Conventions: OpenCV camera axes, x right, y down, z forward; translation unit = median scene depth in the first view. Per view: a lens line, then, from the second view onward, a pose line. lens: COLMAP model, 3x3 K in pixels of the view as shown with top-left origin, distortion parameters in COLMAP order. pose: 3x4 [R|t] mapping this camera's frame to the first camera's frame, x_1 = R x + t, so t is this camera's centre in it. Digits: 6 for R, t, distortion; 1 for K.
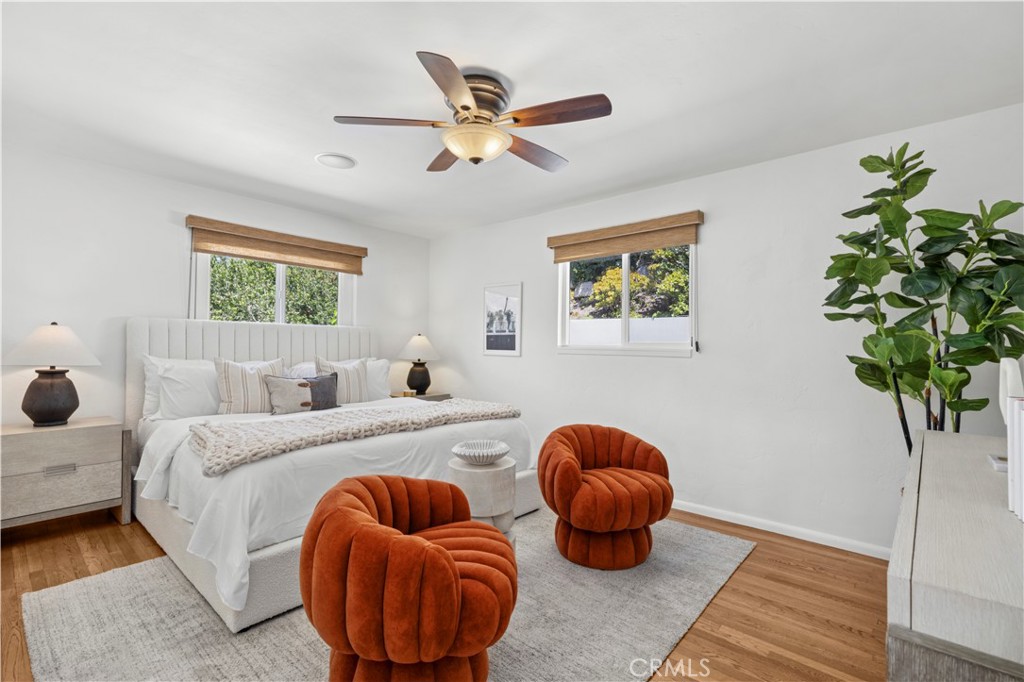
lens RADIAL K [[461.3, 0, 512.3], [0, 461.3, 339.8], [0, 0, 1]] dist [-0.004065, 0.000738]
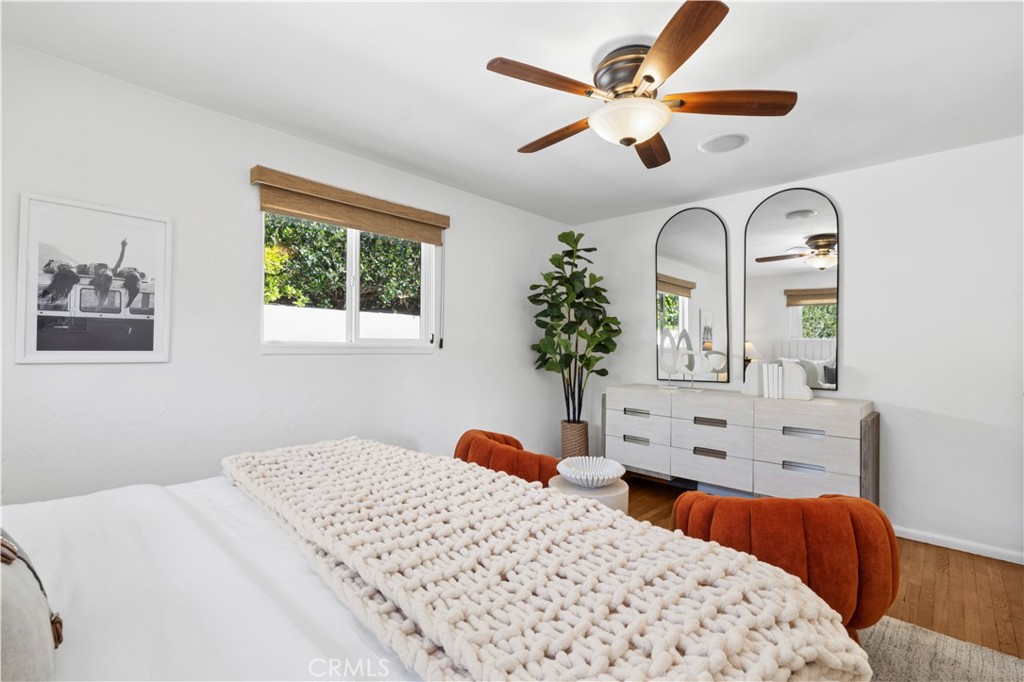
lens RADIAL K [[461.3, 0, 511.5], [0, 461.3, 344.5], [0, 0, 1]] dist [-0.004065, 0.000738]
pose [[0.052455, 0.006214, 0.998604, -0.471072], [-0.008280, 0.999949, -0.005788, 0.015833], [-0.998589, -0.007965, 0.052504, 0.571469]]
